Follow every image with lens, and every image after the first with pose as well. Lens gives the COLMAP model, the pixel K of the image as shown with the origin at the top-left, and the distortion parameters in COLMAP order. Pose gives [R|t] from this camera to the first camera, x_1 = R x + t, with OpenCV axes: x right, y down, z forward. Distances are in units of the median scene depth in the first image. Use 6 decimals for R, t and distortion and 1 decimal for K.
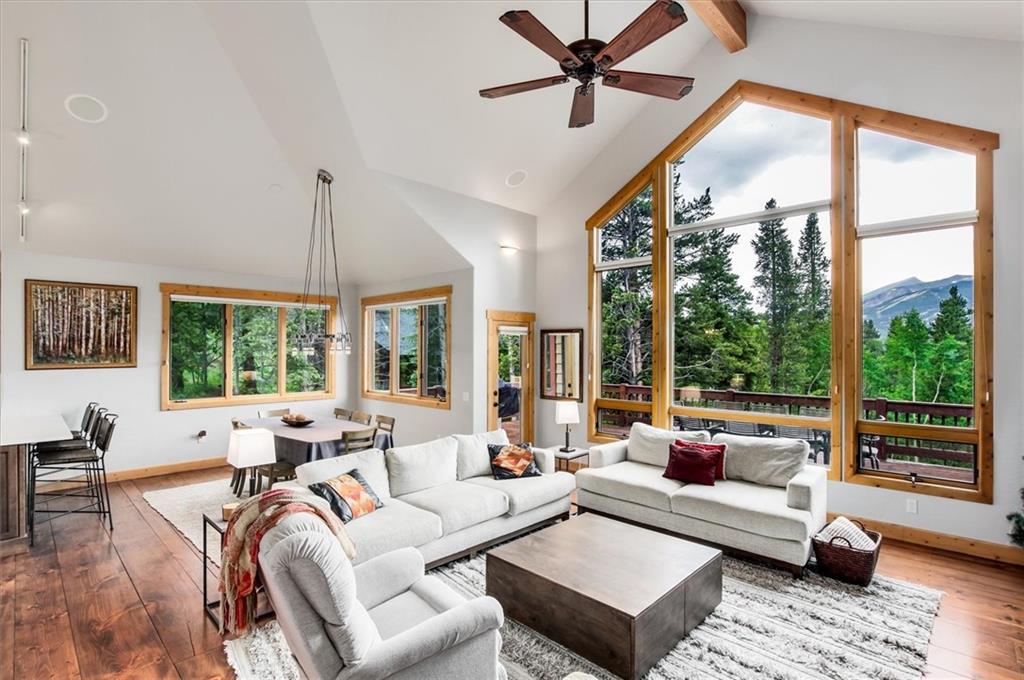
lens RADIAL K [[483.3, 0, 528.3], [0, 483.3, 358.3], [0, 0, 1]] dist [-0.019671, 0.000059]
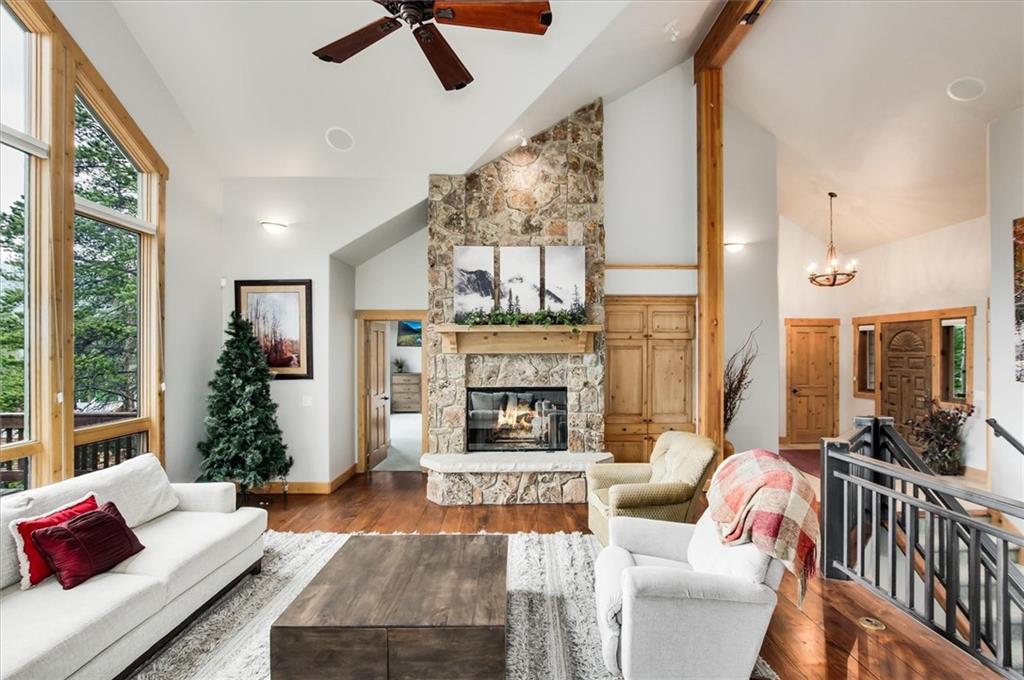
lens RADIAL K [[475.2, 0, 521.9], [0, 475.2, 348.8], [0, 0, 1]] dist [-0.021834, 0.000855]
pose [[-0.696885, 0.001434, 0.717181, -0.331280], [0.013020, 0.999858, 0.010653, -0.008742], [-0.717065, 0.016761, -0.696805, 0.792684]]
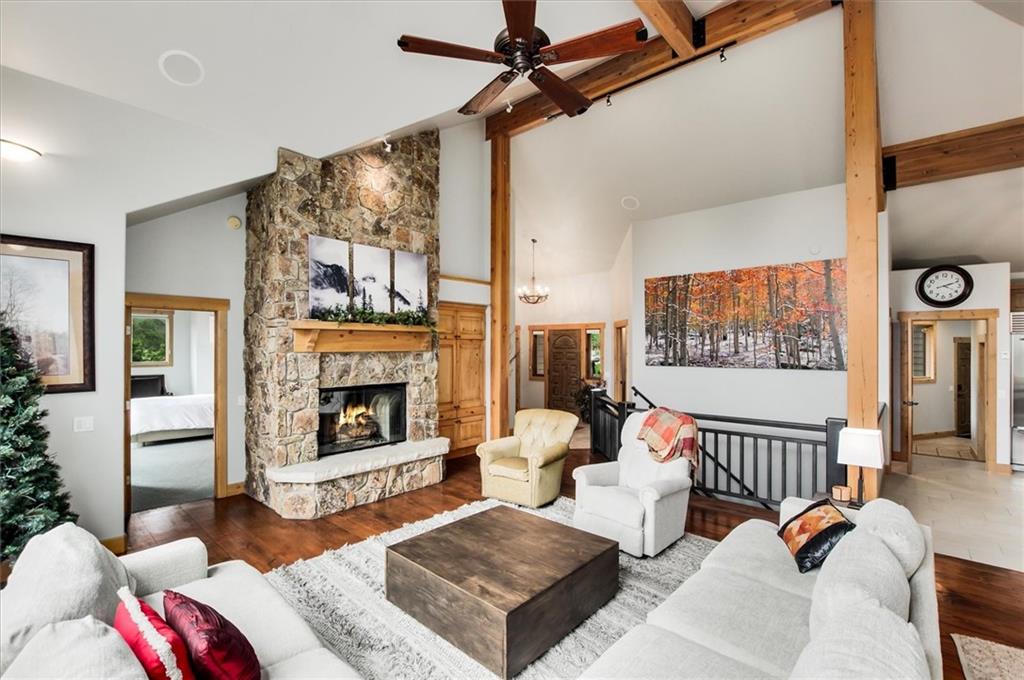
lens RADIAL K [[451.9, 0, 517.6], [0, 451.9, 342.0], [0, 0, 1]] dist [-0.015508, 0.000123]
pose [[-0.999728, -0.004800, -0.022817, 0.084181], [-0.004979, 0.999957, 0.007825, -0.017848], [0.022778, 0.007937, -0.999709, 1.059681]]
